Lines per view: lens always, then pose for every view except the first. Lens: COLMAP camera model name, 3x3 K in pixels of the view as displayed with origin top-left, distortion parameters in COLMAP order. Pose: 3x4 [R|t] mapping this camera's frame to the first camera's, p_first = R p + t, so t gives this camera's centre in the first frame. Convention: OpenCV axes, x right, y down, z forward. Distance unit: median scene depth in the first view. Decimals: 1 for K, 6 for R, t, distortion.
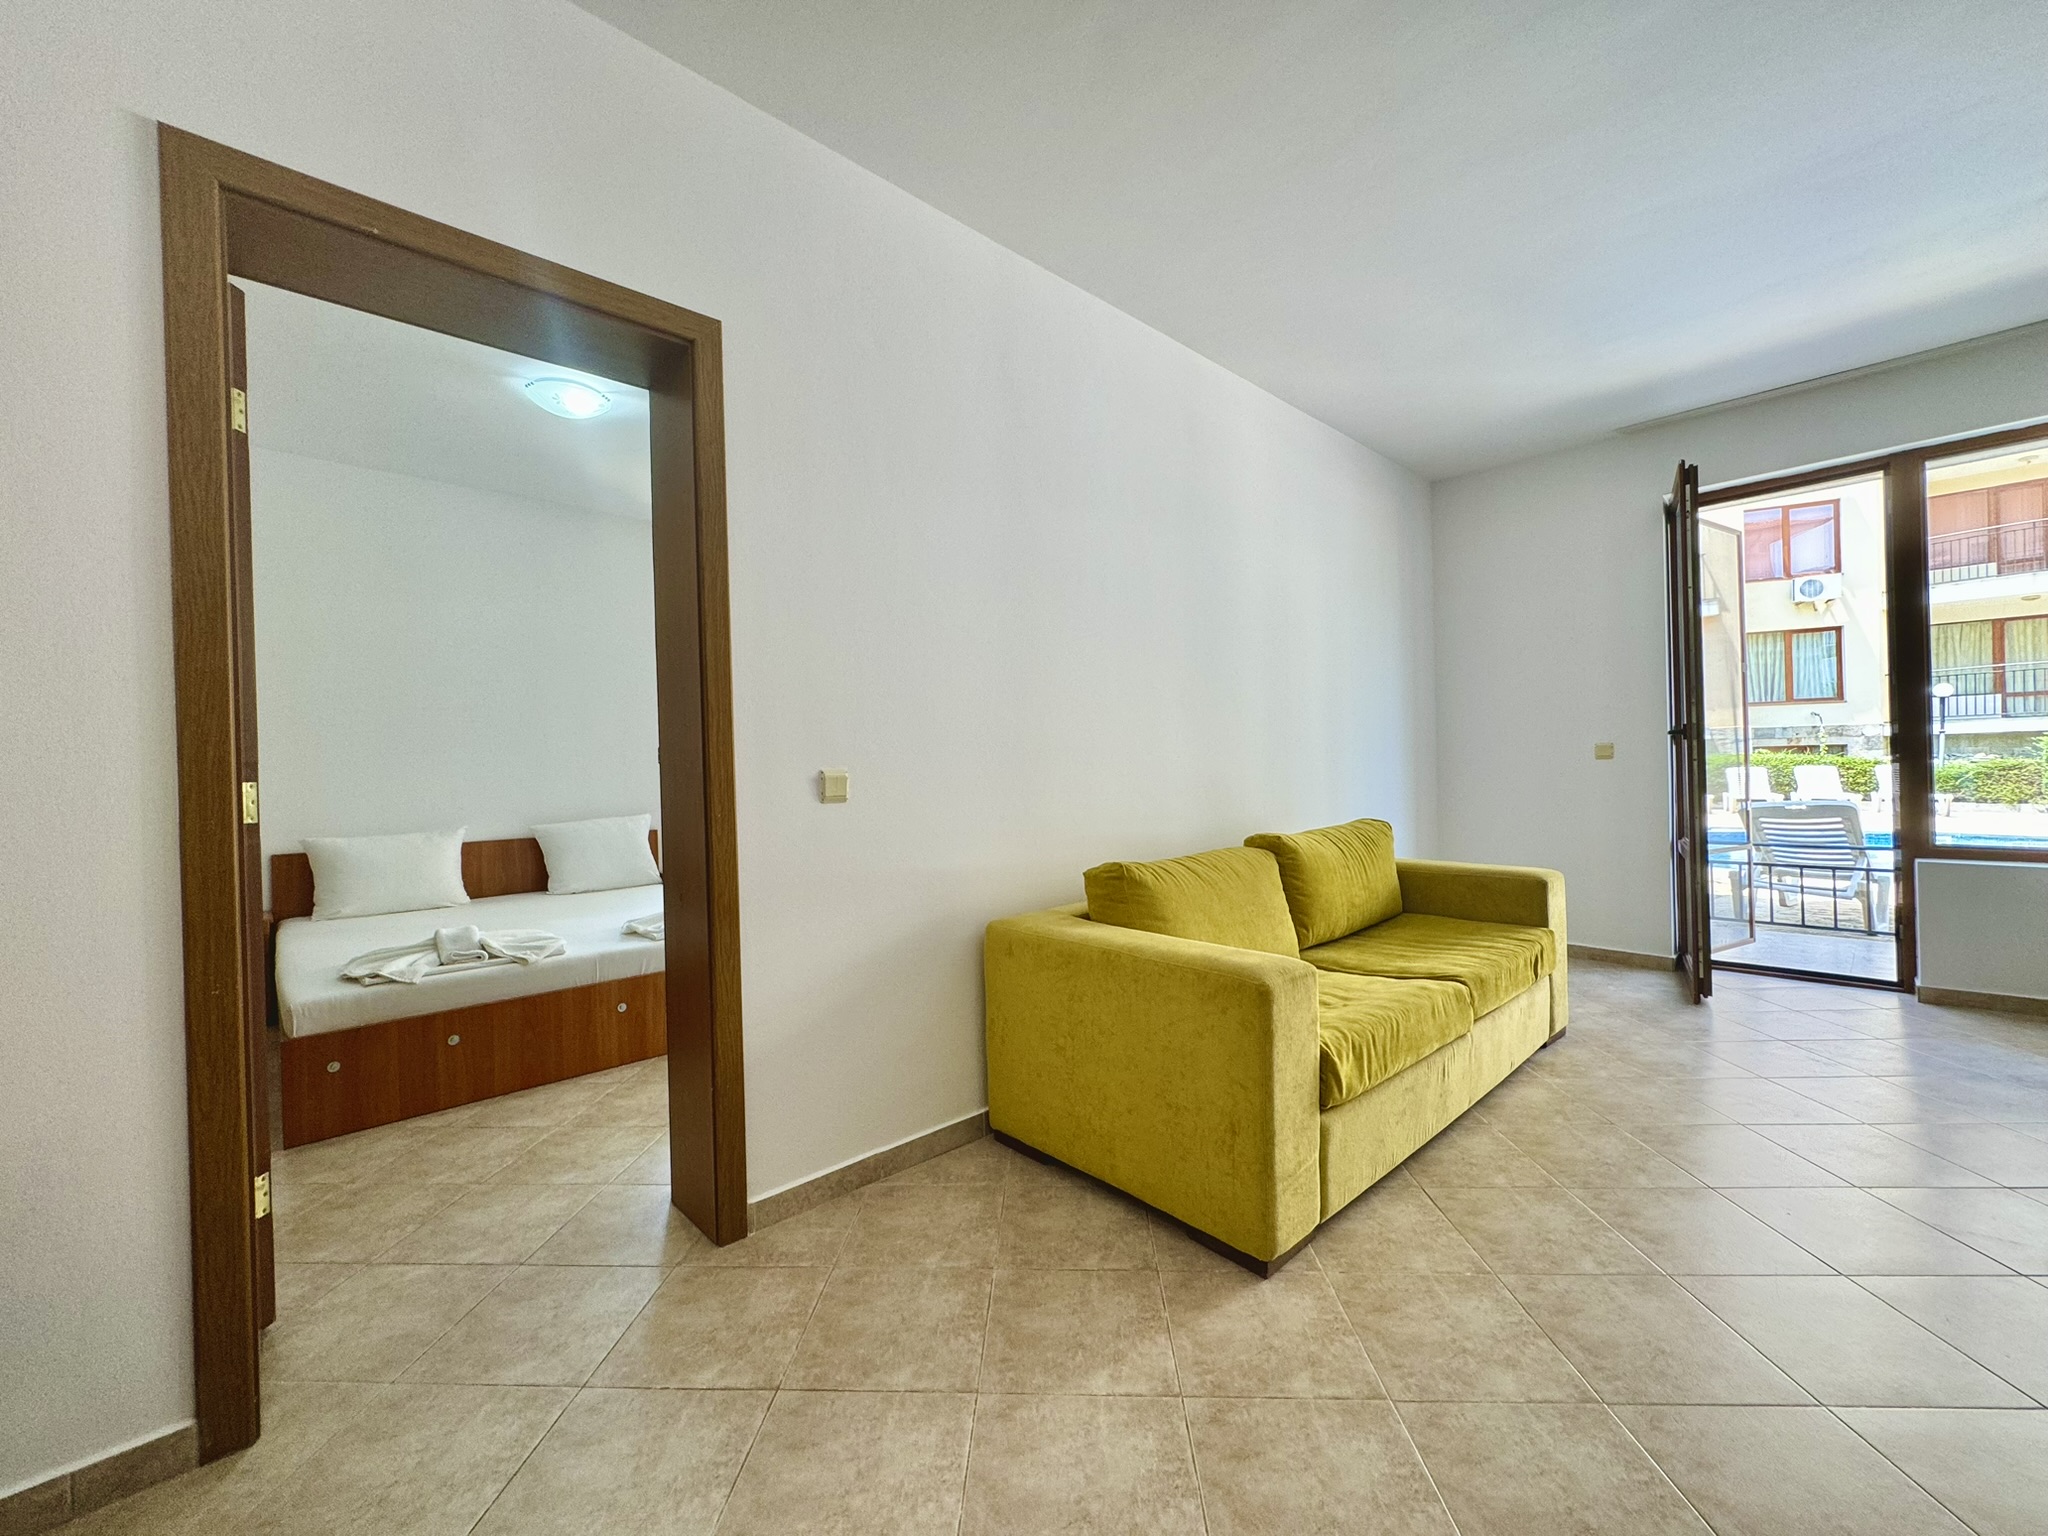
lens RADIAL K [[819.7, 0, 1026.1], [0, 819.7, 769.1], [0, 0, 1]] dist [-0.002426, 0.000257]
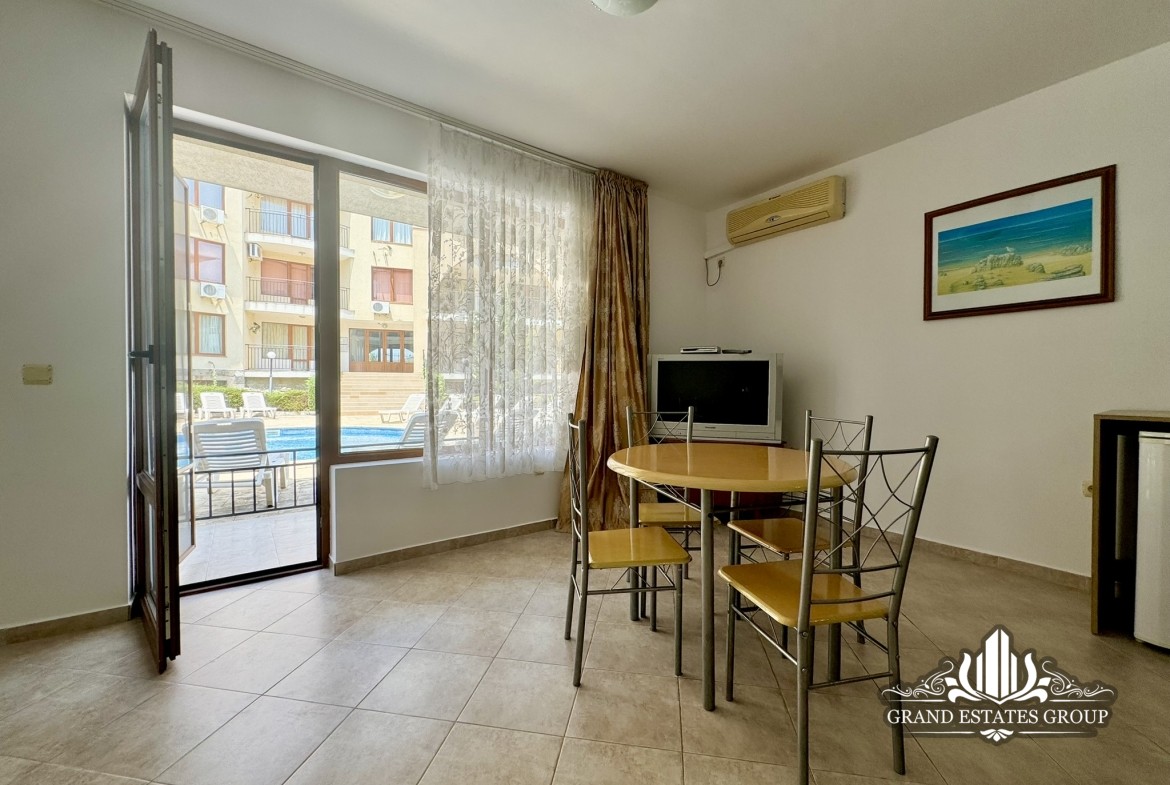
lens RADIAL K [[468.0, 0, 584.0], [0, 468.0, 393.5], [0, 0, 1]] dist [-0.003595, 0.000318]
pose [[0.117387, 0.007394, 0.993059, 0.349449], [-0.007516, 0.999950, -0.006557, -0.005001], [-0.993058, -0.006694, 0.117437, 0.460202]]
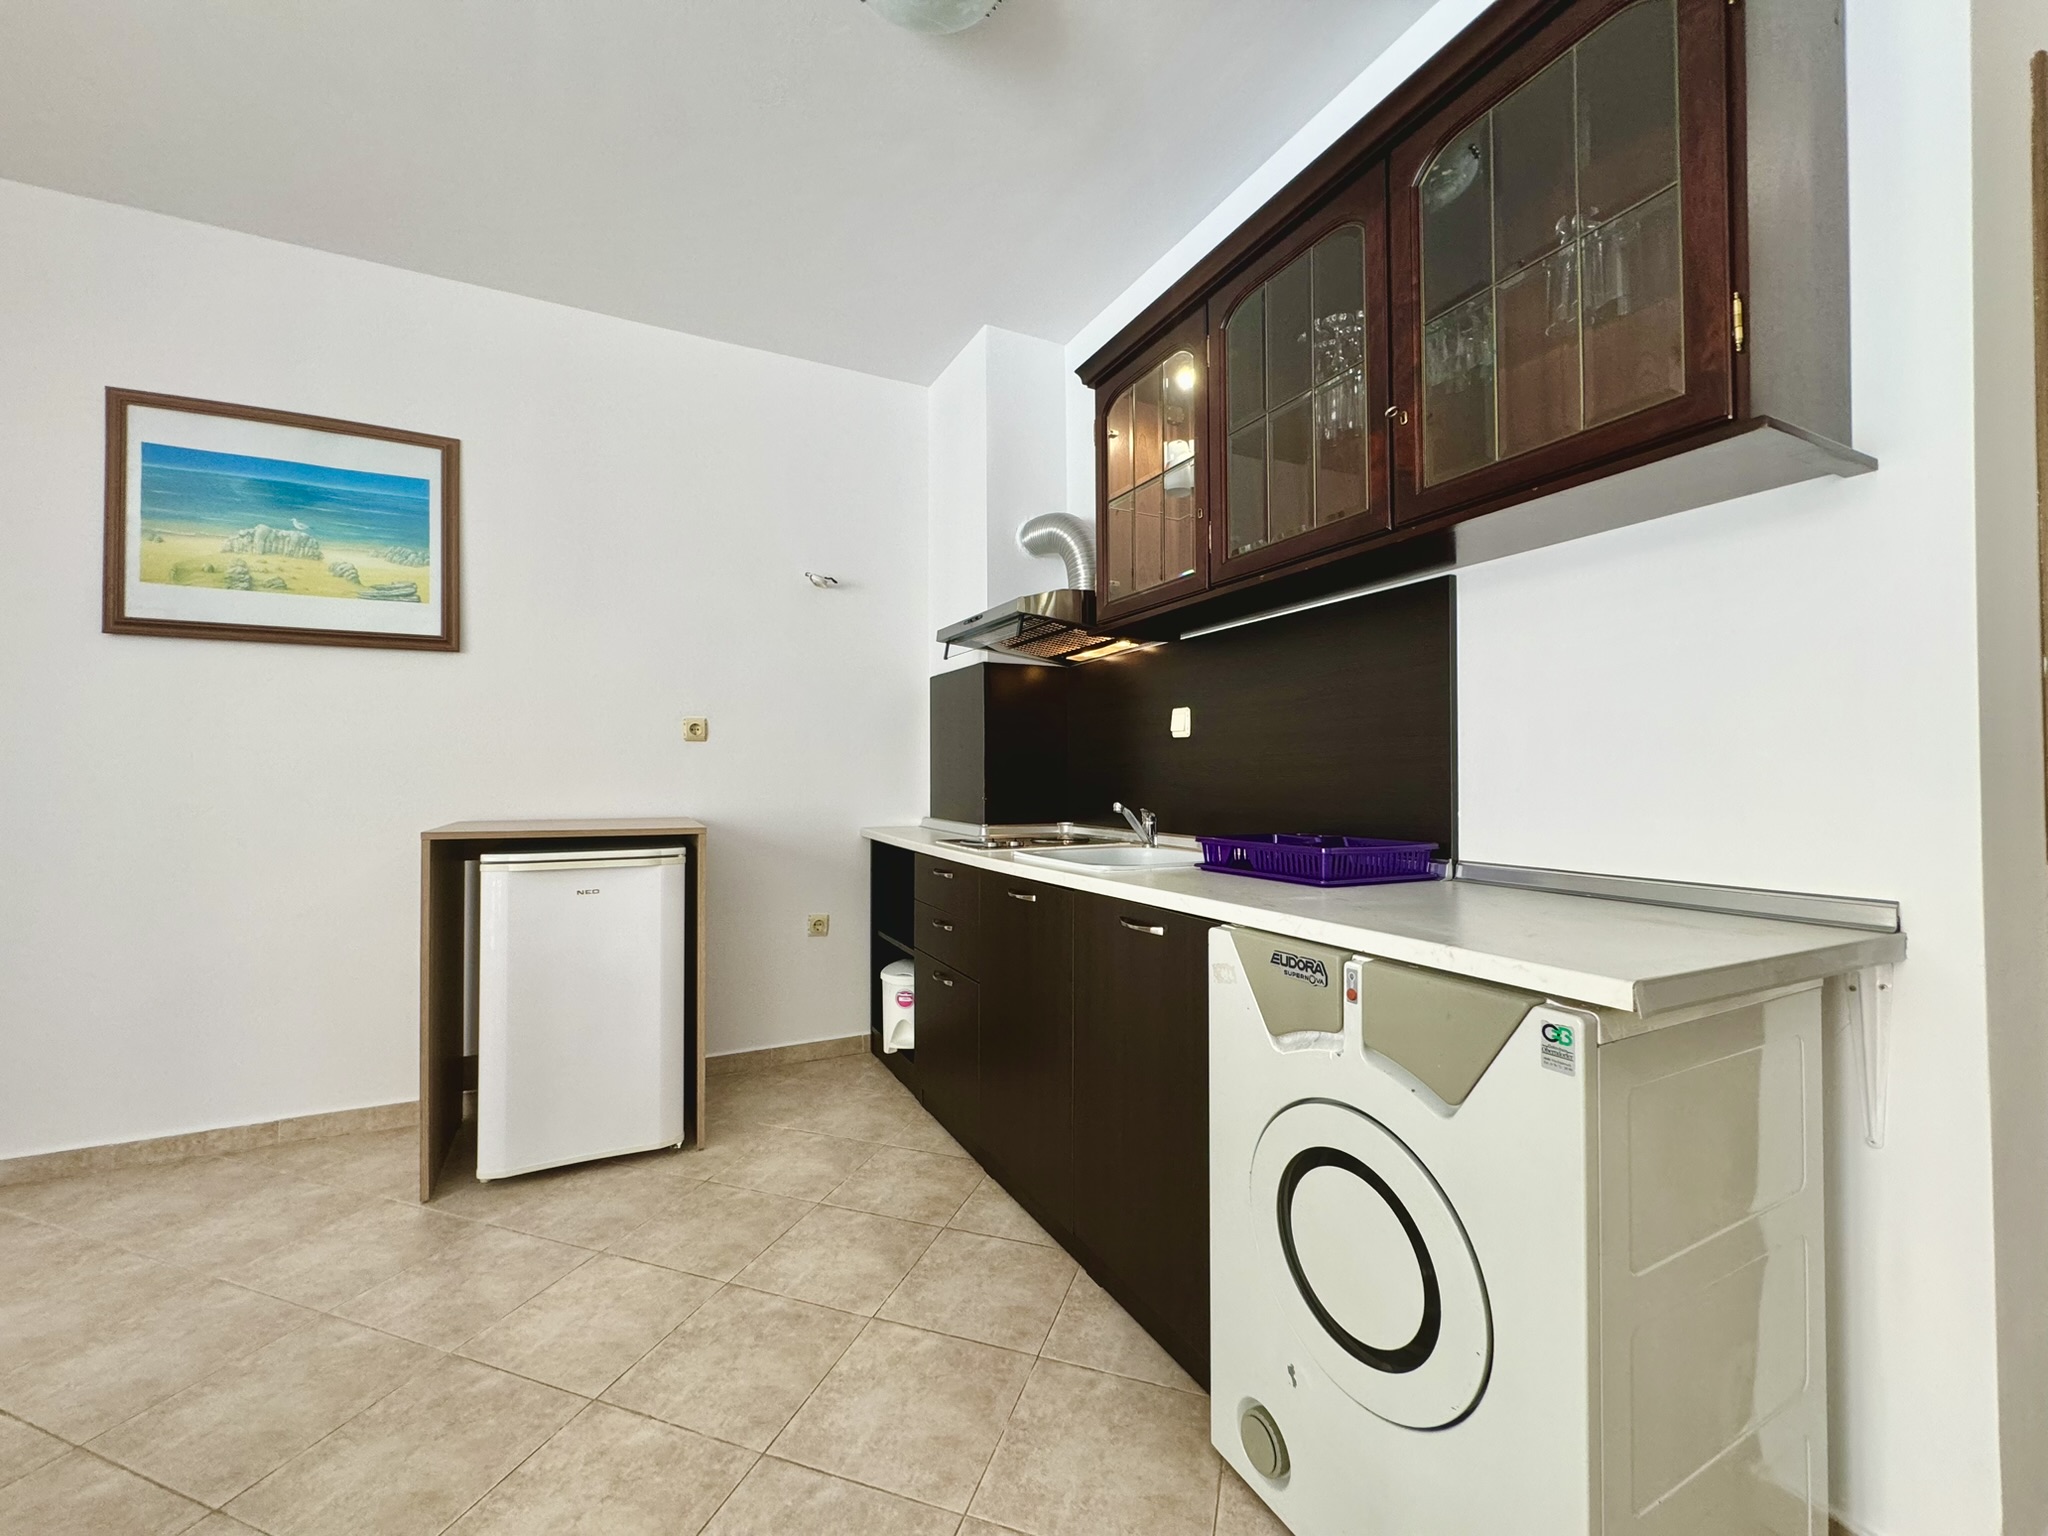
lens RADIAL K [[819.7, 0, 1026.4], [0, 819.7, 768.6], [0, 0, 1]] dist [-0.002426, 0.000257]
pose [[-0.961952, 0.029198, 0.271653, 0.395678], [0.023127, 0.999407, -0.025524, -0.008619], [-0.272237, -0.018270, -0.962057, 0.371625]]
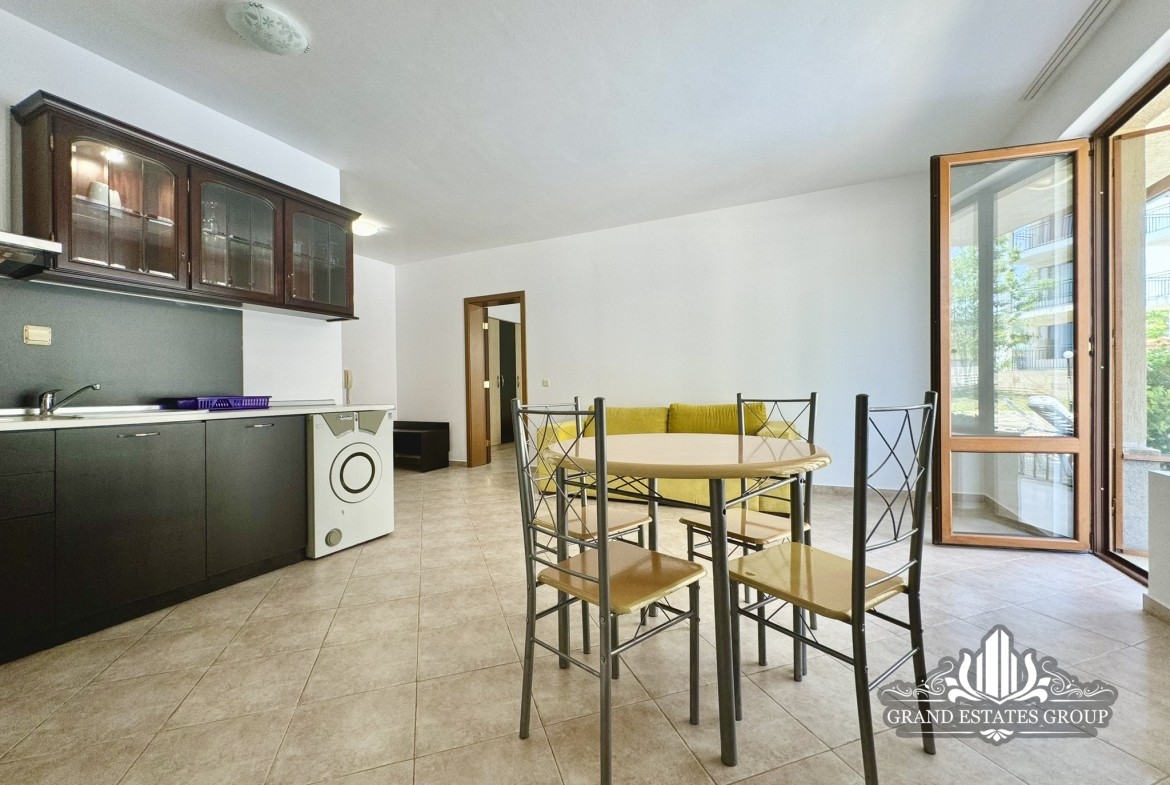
lens RADIAL K [[468.0, 0, 585.8], [0, 468.0, 391.8], [0, 0, 1]] dist [-0.003595, 0.000318]
pose [[0.374116, 0.024870, -0.927049, 1.217129], [0.004474, 0.999580, 0.028622, -0.002143], [0.927371, -0.014856, 0.373847, 0.135826]]
